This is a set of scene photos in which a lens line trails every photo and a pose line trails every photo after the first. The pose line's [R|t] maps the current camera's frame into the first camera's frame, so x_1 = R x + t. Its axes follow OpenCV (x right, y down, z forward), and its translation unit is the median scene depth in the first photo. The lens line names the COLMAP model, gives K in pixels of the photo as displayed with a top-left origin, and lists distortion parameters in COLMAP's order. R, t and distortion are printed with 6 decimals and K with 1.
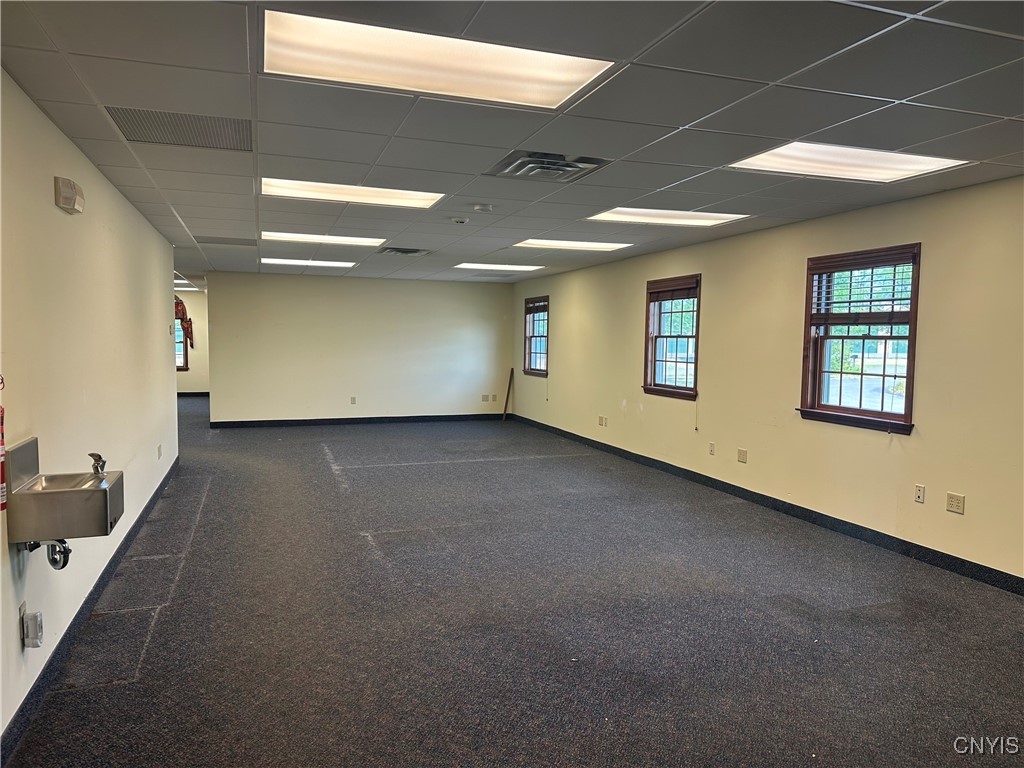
lens RADIAL K [[712.0, 0, 512.0], [0, 712.0, 384.0], [0, 0, 1]] dist [0.092115, -0.128556]
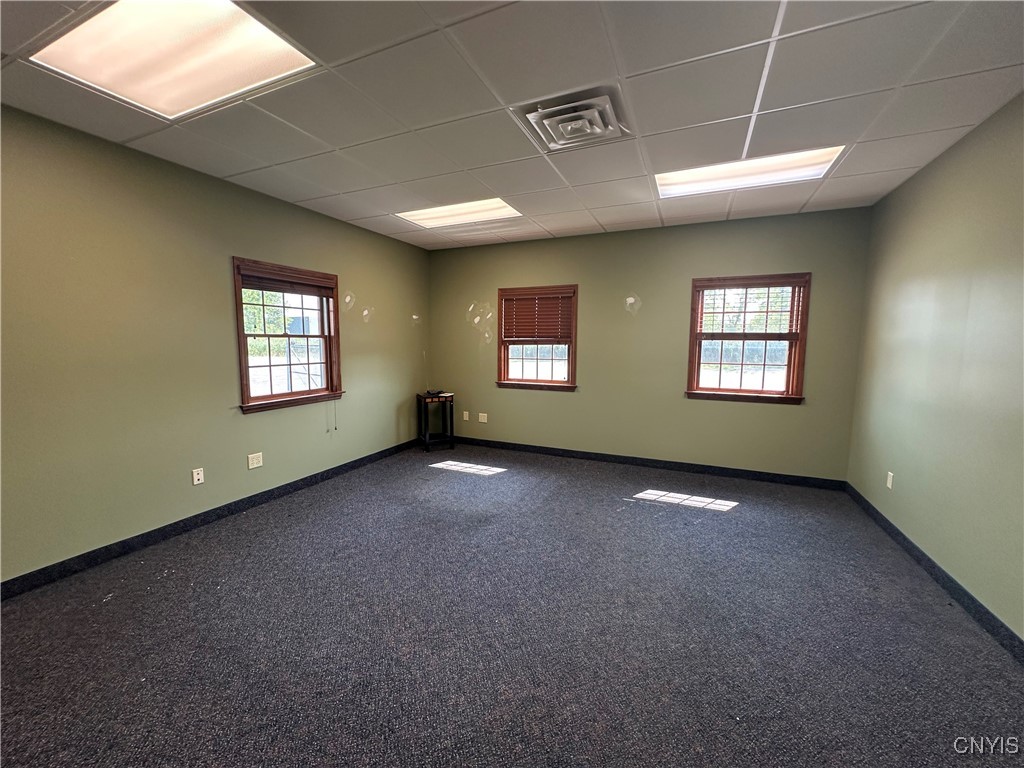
lens RADIAL K [[405.0, 0, 515.2], [0, 405.0, 369.3], [0, 0, 1]] dist [-0.000649, -0.000010]
pose [[0.683955, -0.075620, 0.725594, -0.300031], [0.057041, 0.997112, 0.050149, -0.054635], [-0.727291, 0.007090, 0.686293, 0.617274]]
